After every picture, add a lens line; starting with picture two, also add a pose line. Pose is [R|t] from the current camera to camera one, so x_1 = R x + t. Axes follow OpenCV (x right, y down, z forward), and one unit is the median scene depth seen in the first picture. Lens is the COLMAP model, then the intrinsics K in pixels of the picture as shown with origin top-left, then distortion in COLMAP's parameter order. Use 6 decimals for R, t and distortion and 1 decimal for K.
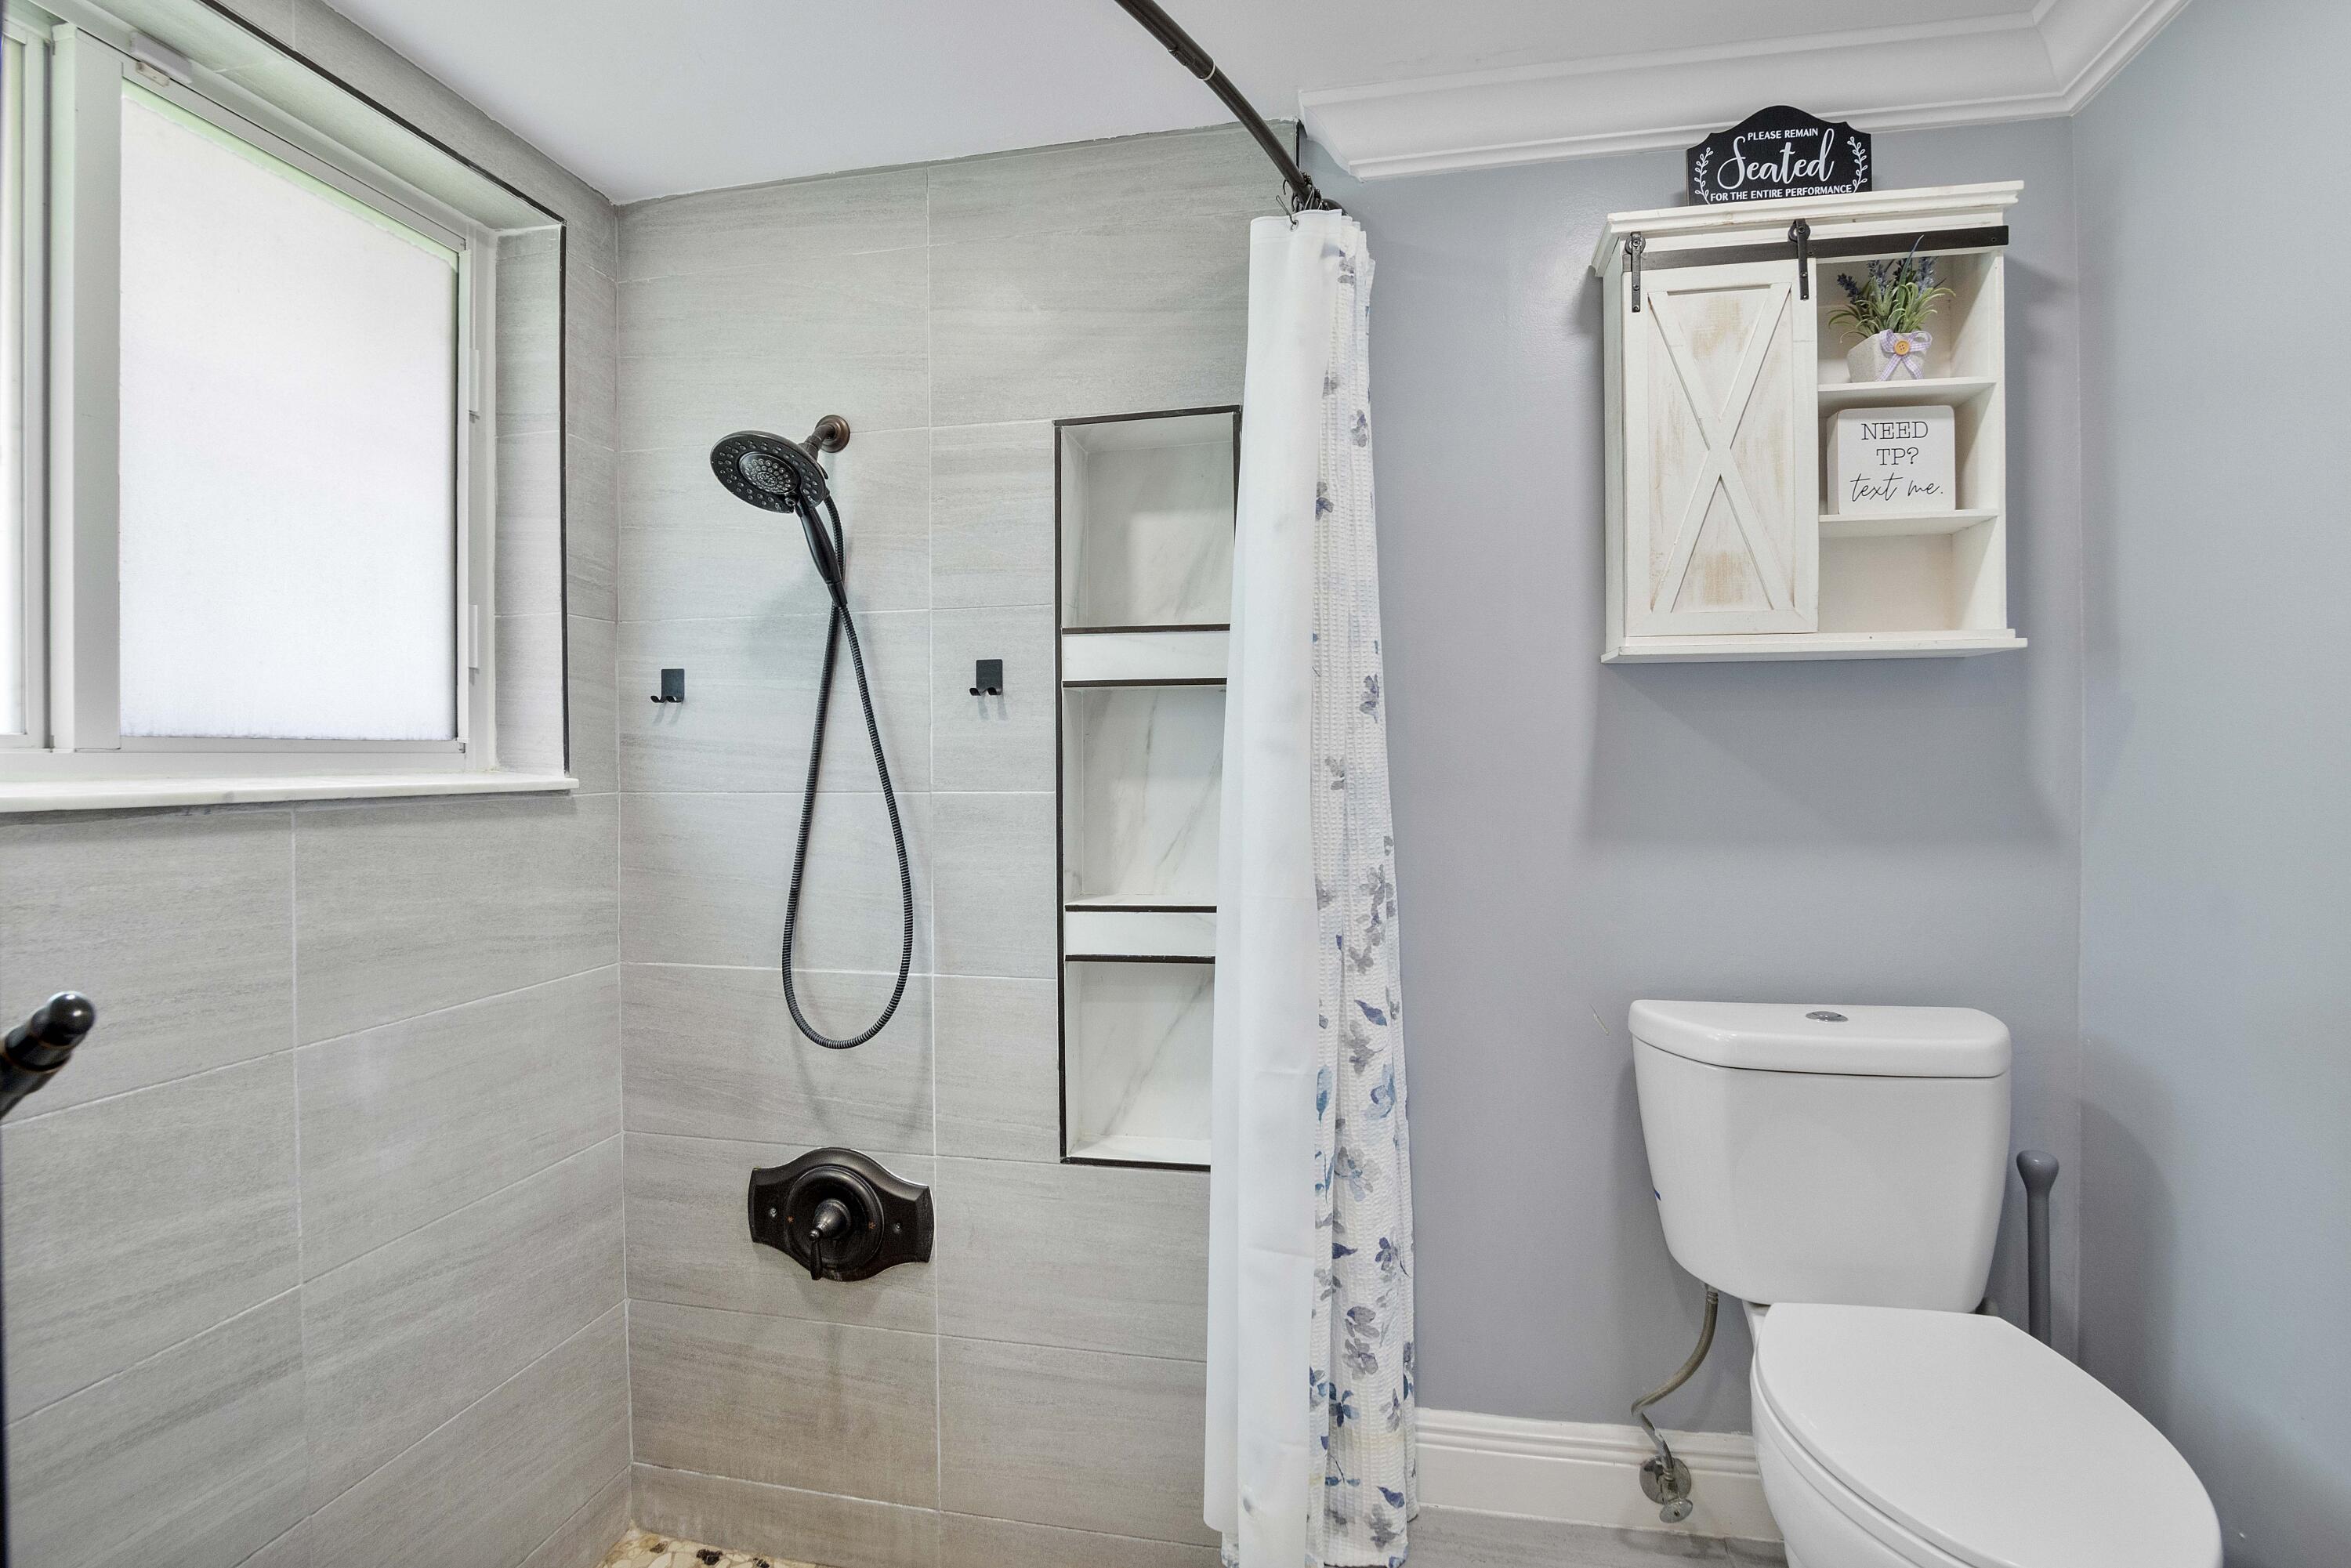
lens RADIAL K [[1145.9, 0, 1169.1], [0, 1145.9, 756.6], [0, 0, 1]] dist [-0.034344, 0.000015]
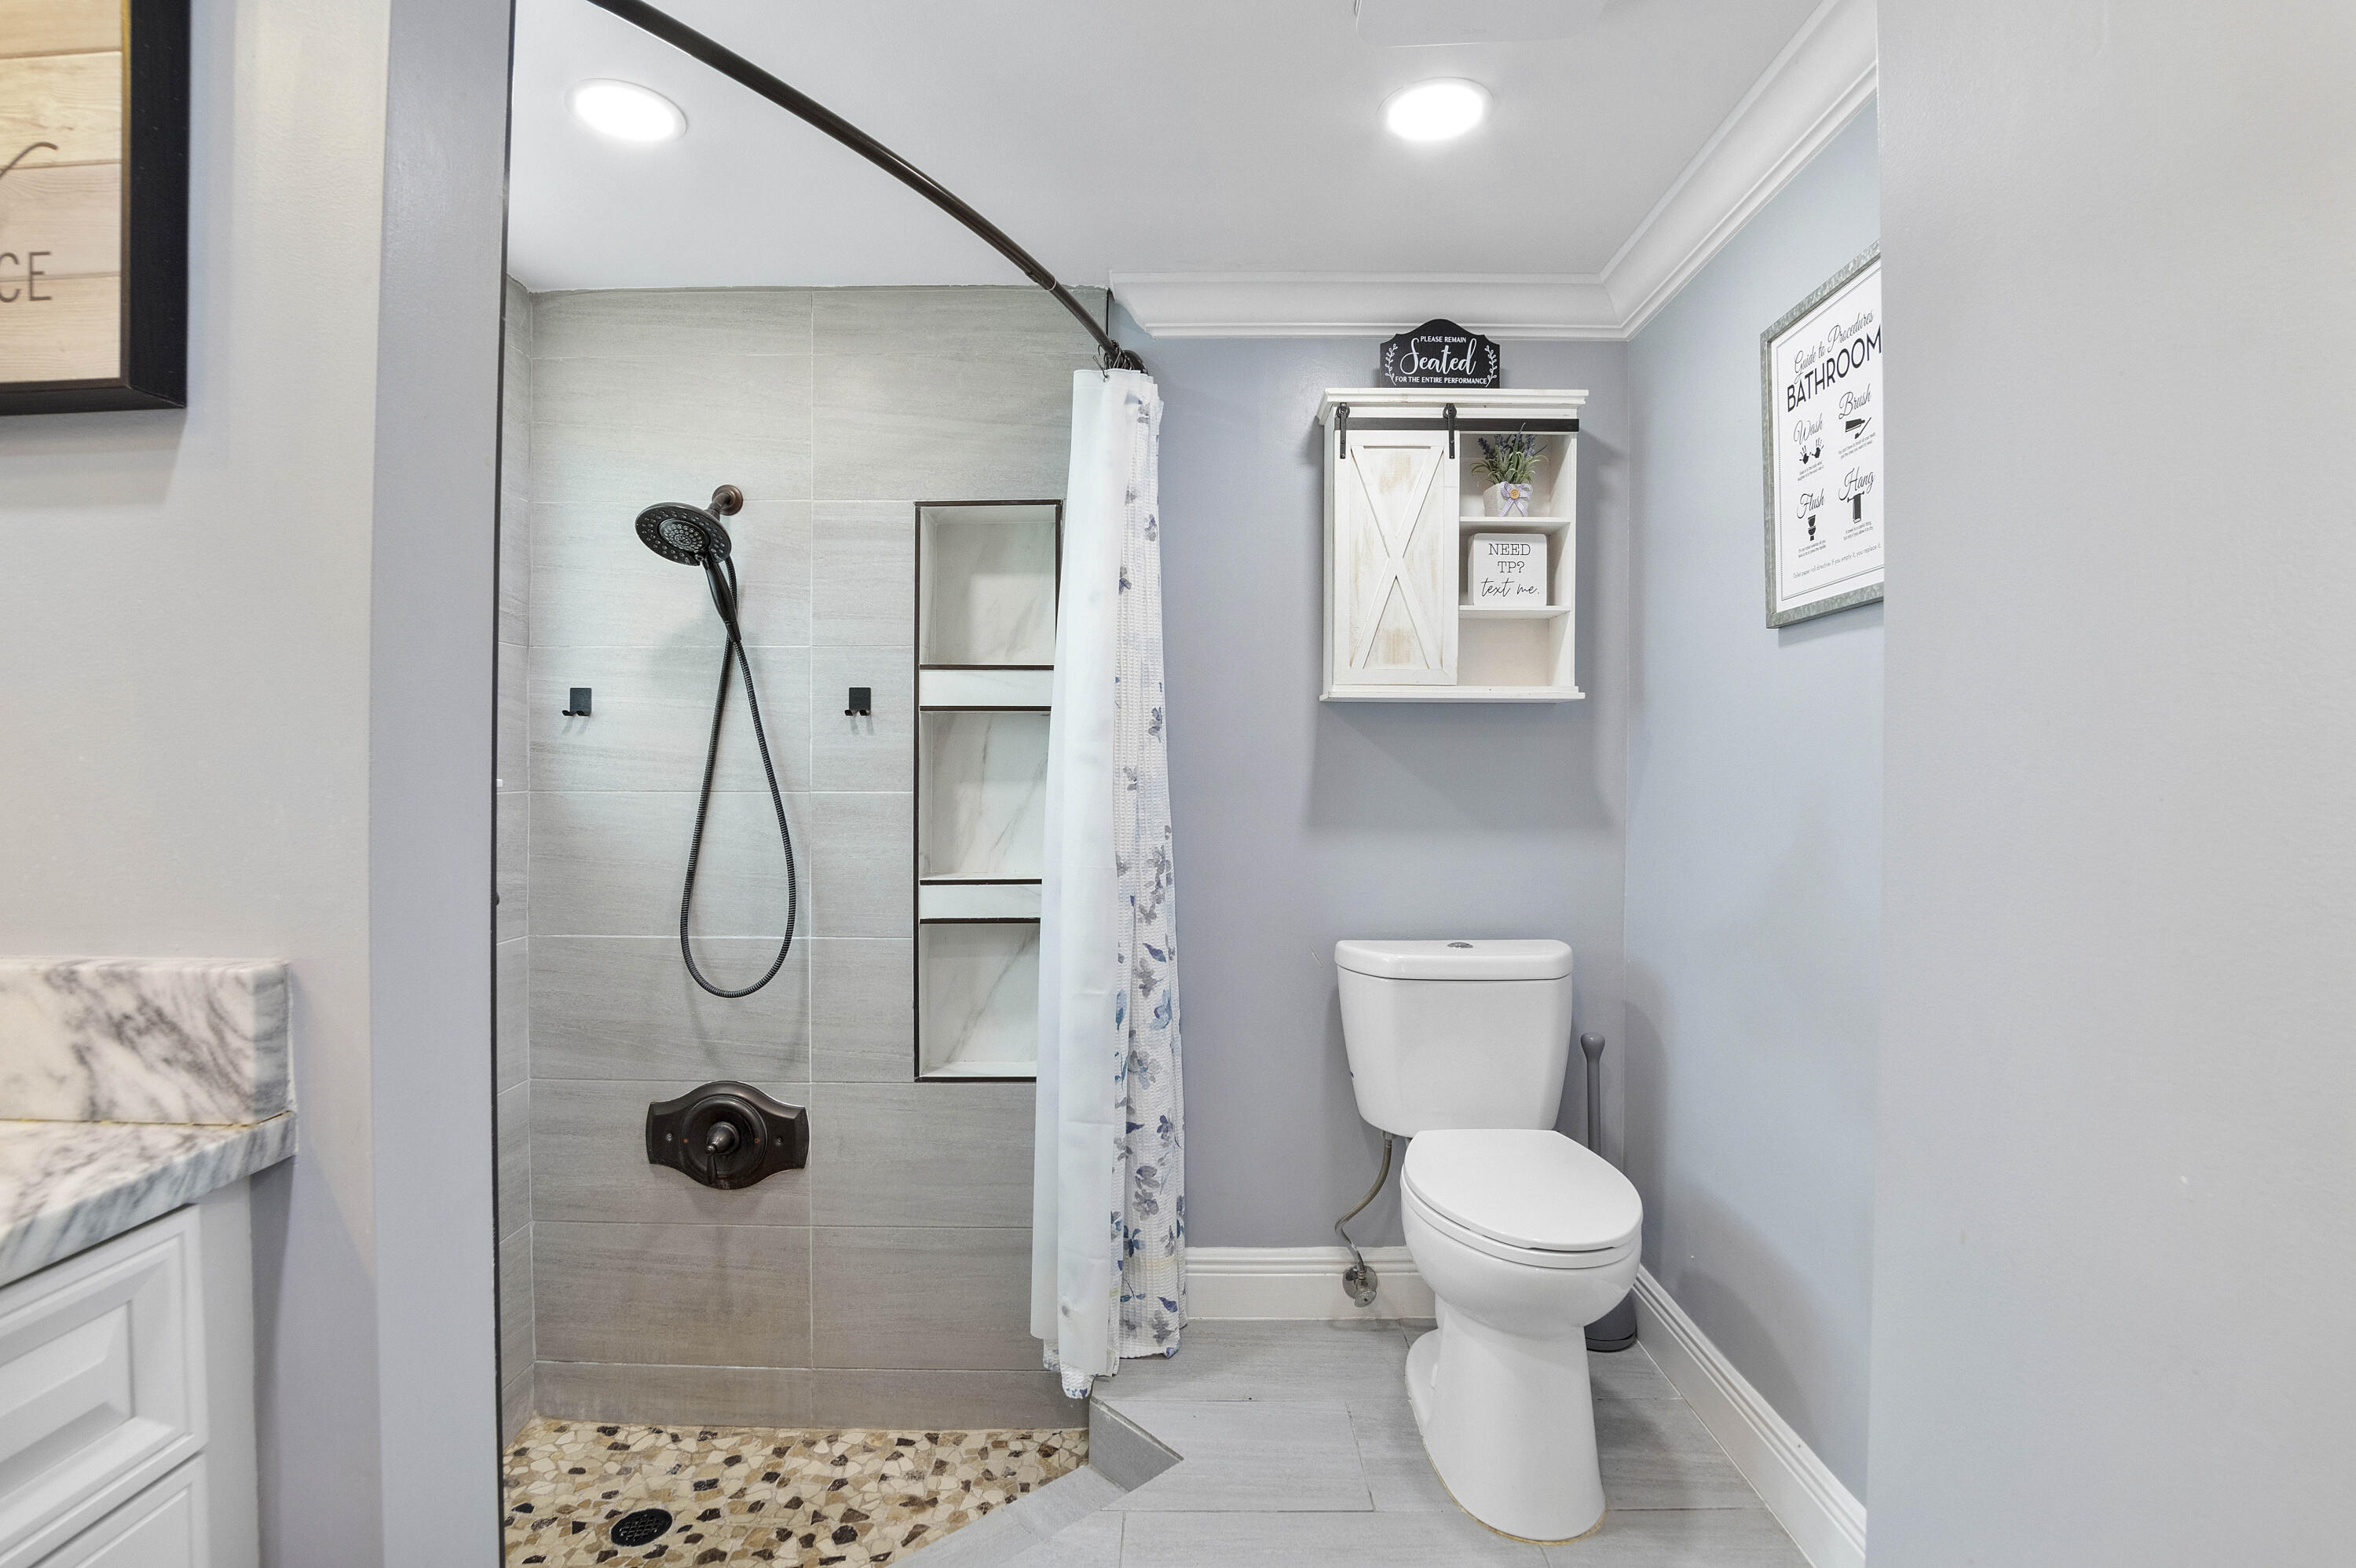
lens RADIAL K [[1115.9, 0, 1171.2], [0, 1115.9, 768.7], [0, 0, 1]] dist [-0.041430, 0.010547]
pose [[0.981089, 0.009006, 0.193345, -0.065287], [-0.009444, 0.999955, 0.001340, 0.000398], [-0.193324, -0.003141, 0.981130, -0.319444]]
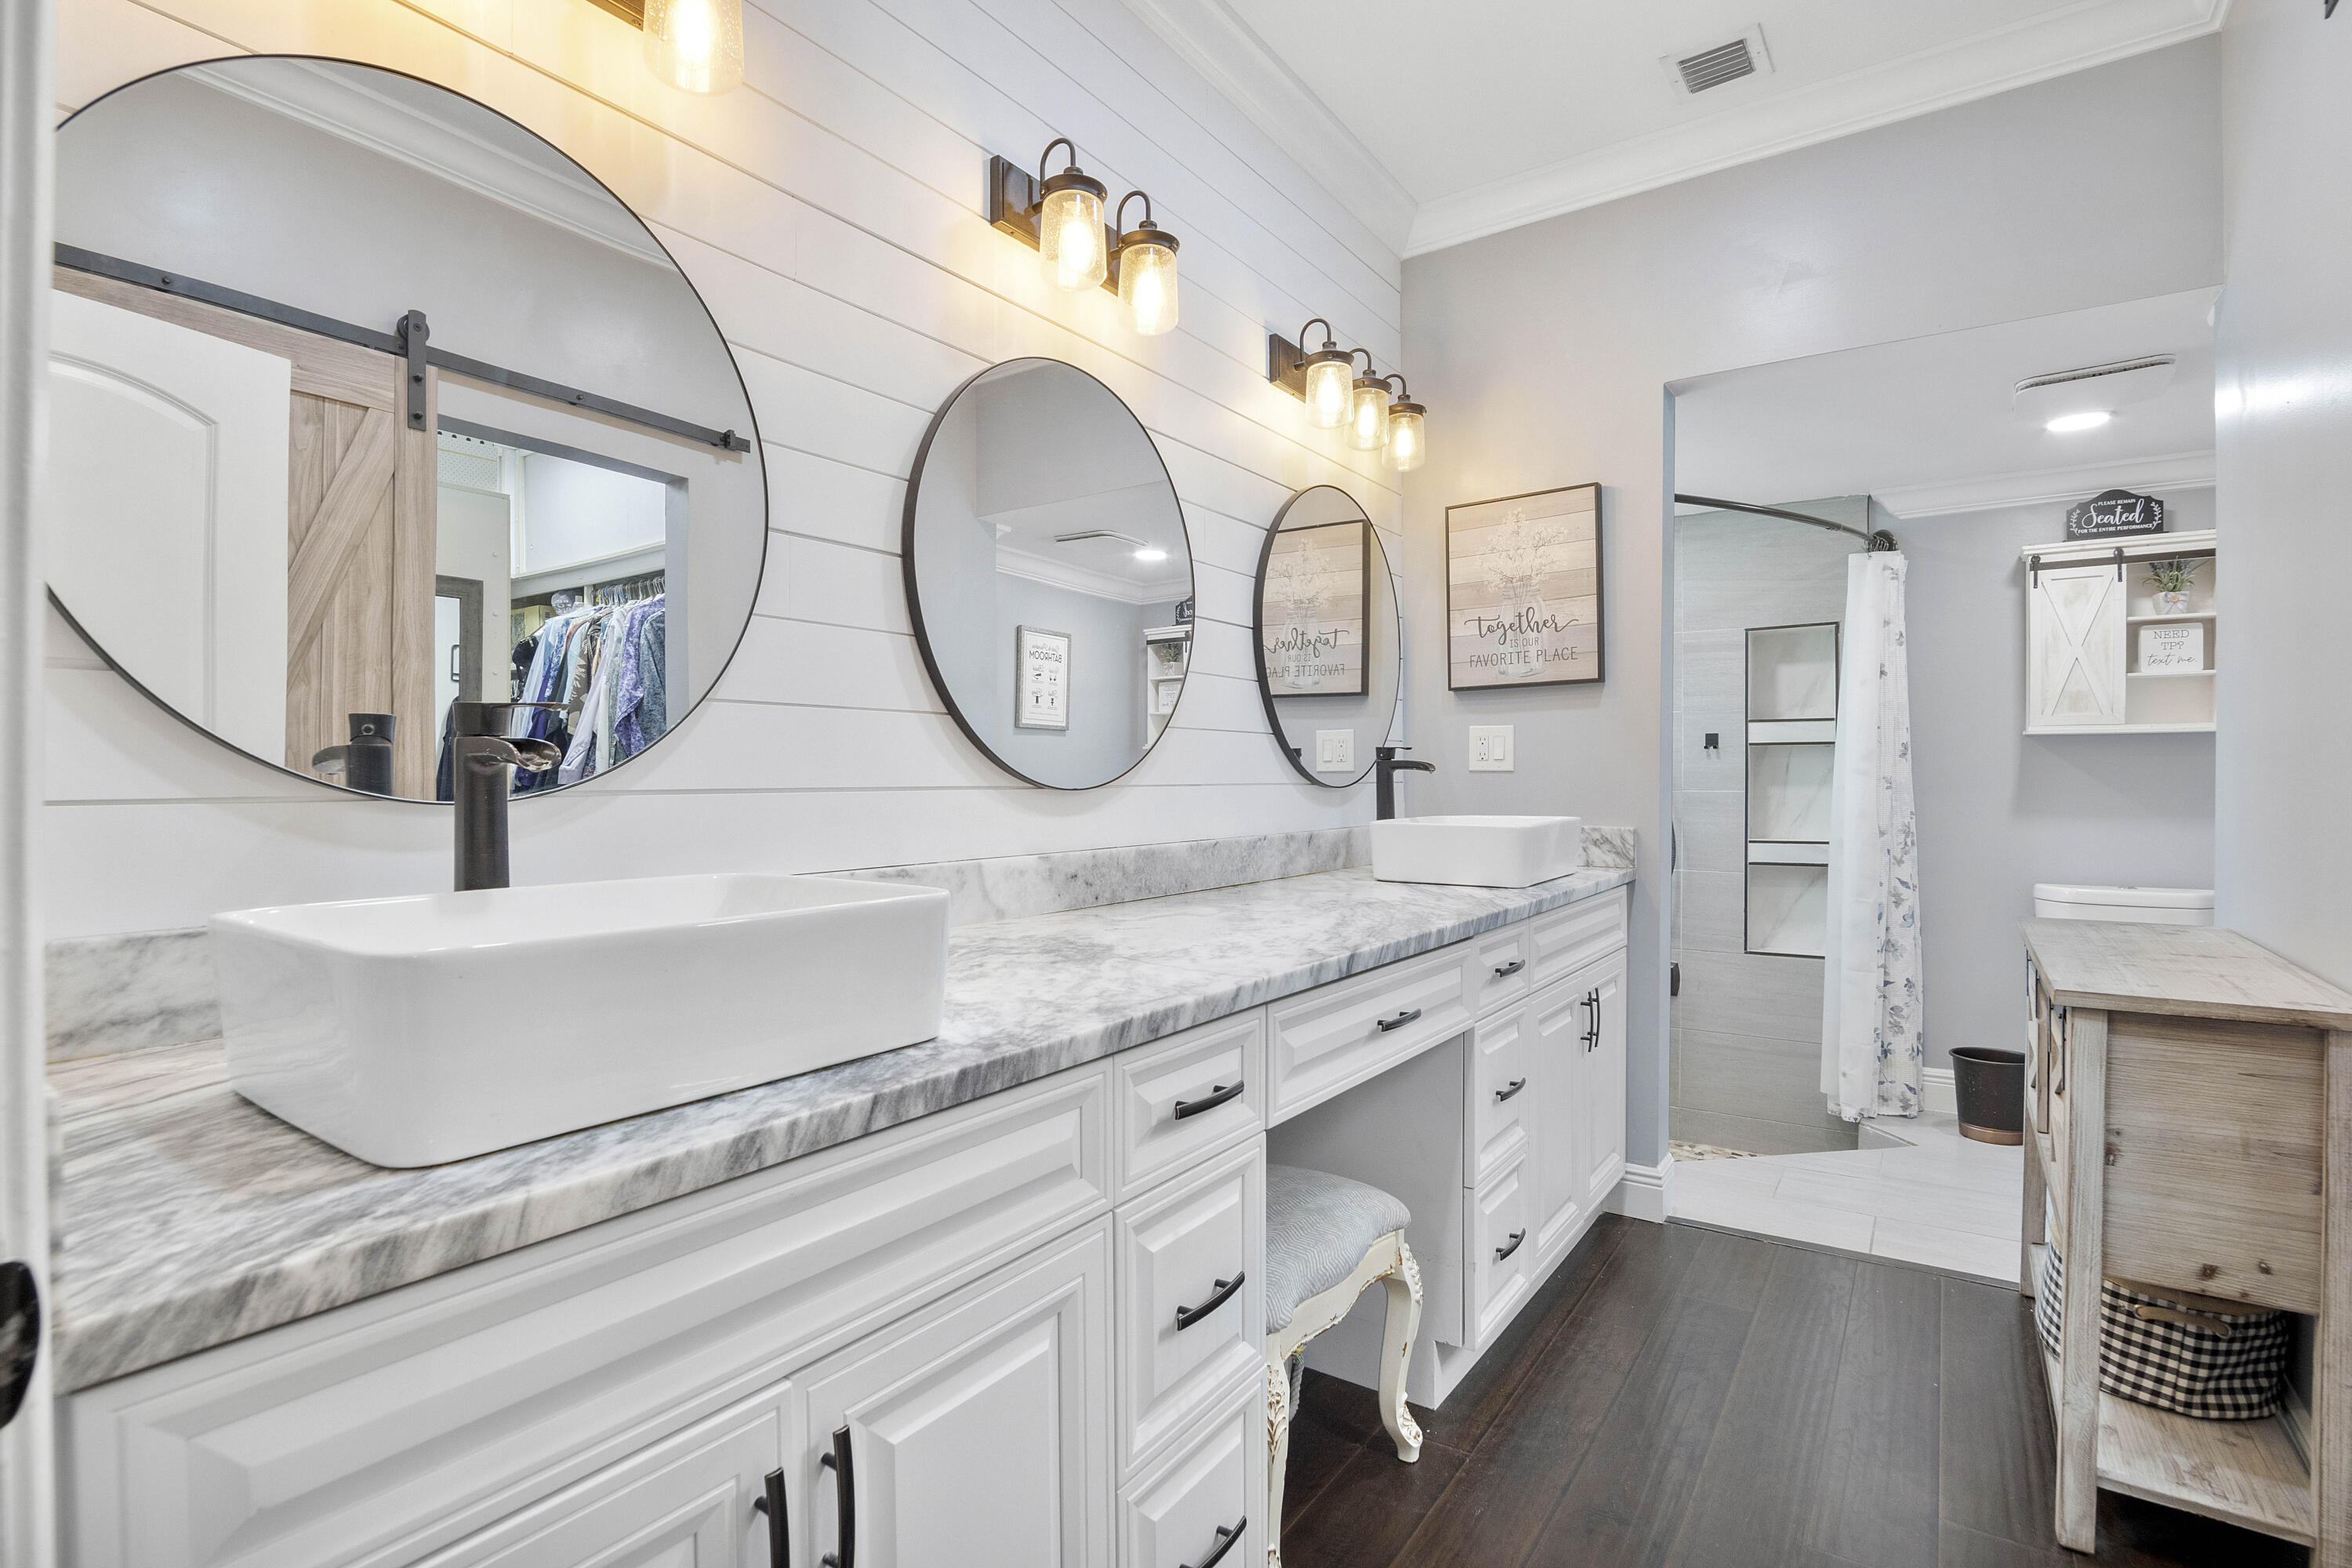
lens RADIAL K [[1102.6, 0, 1170.5], [0, 1102.6, 784.9], [0, 0, 1]] dist [-0.045520, 0.012314]
pose [[0.916959, 0.008149, -0.398899, -0.324097], [-0.005391, 0.999953, 0.008036, 0.008601], [0.398946, -0.005219, 0.916960, -1.669751]]
